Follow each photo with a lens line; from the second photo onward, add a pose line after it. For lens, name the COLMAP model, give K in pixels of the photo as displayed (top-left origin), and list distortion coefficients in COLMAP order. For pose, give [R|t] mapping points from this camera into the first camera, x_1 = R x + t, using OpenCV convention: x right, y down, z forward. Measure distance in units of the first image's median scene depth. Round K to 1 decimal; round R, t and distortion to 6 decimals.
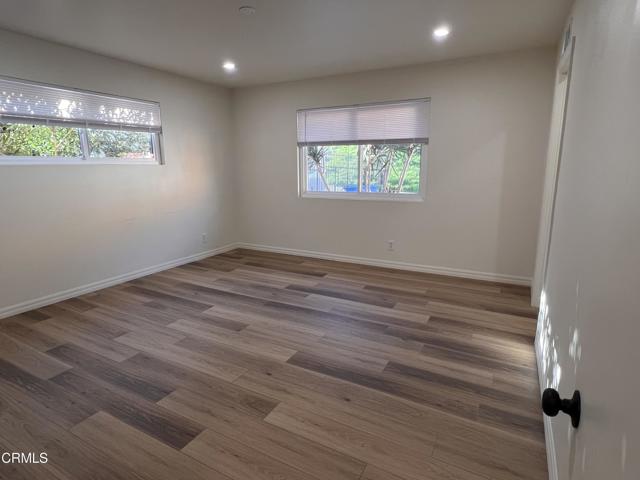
lens RADIAL K [[368.6, 0, 315.5], [0, 368.6, 231.2], [0, 0, 1]] dist [0.000596, 0.000289]
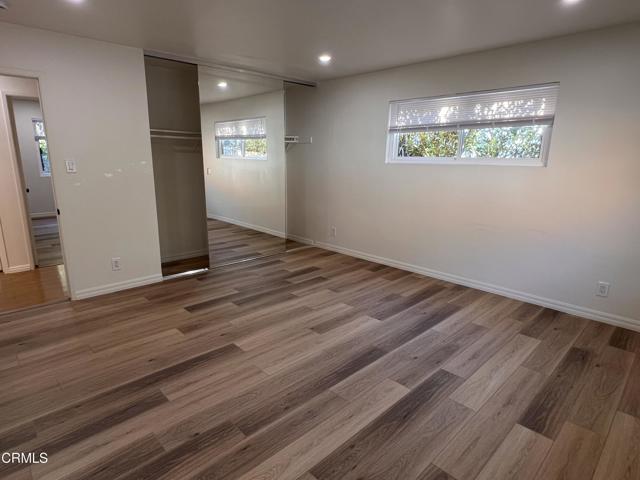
lens RADIAL K [[361.6, 0, 320.0], [0, 361.6, 240.0], [0, 0, 1]] dist [-0.001612, 0.000712]
pose [[-0.296067, 0.209065, -0.932006, 0.551329], [-0.184815, 0.944774, 0.270639, -0.196149], [0.937117, 0.252376, -0.241078, 0.997722]]
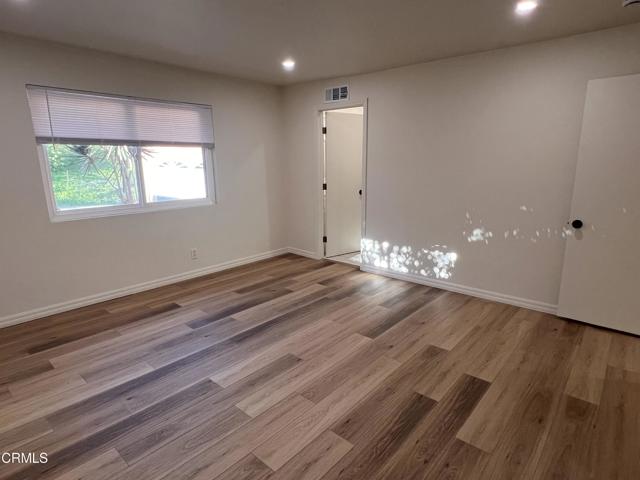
lens RADIAL K [[361.6, 0, 320.0], [0, 361.6, 240.0], [0, 0, 1]] dist [-0.001612, 0.000712]
pose [[0.216973, -0.202441, 0.954956, -0.804139], [0.182981, 0.969355, 0.163919, -0.118208], [-0.958875, 0.139173, 0.247366, 0.581451]]
